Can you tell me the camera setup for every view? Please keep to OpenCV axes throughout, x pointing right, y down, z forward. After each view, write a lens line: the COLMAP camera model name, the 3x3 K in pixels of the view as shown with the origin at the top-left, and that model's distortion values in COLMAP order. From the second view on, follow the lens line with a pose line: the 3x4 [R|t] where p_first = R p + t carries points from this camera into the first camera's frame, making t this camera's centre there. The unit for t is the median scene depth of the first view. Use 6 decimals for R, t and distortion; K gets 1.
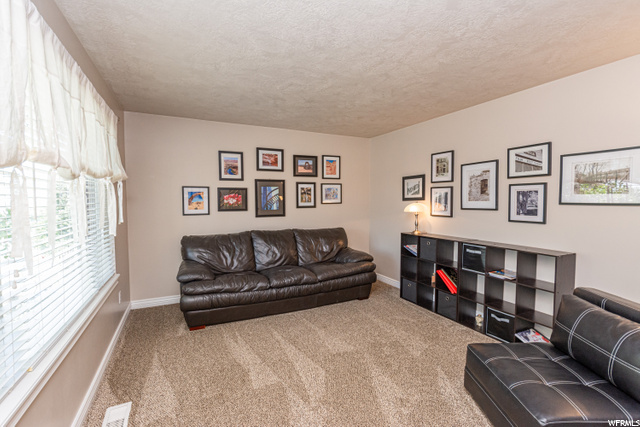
lens RADIAL K [[293.8, 0, 319.6], [0, 293.8, 216.0], [0, 0, 1]] dist [0.009740, -0.000137]
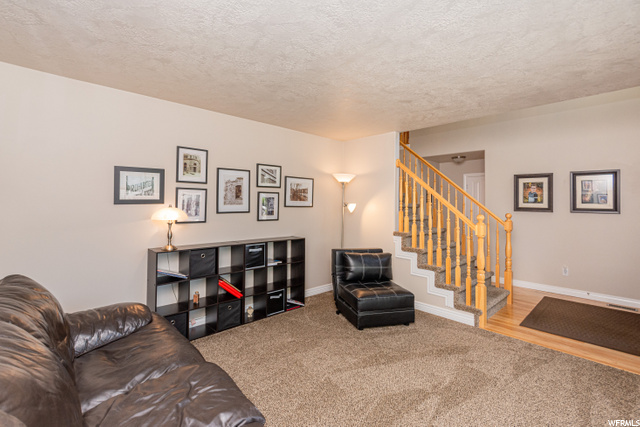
lens RADIAL K [[293.8, 0, 315.5], [0, 293.8, 194.7], [0, 0, 1]] dist [0.009740, -0.000137]
pose [[-0.285614, 0.025272, 0.958012, -0.589450], [0.041126, 0.999055, -0.014093, -0.061273], [-0.957462, 0.035374, -0.286383, 1.041764]]
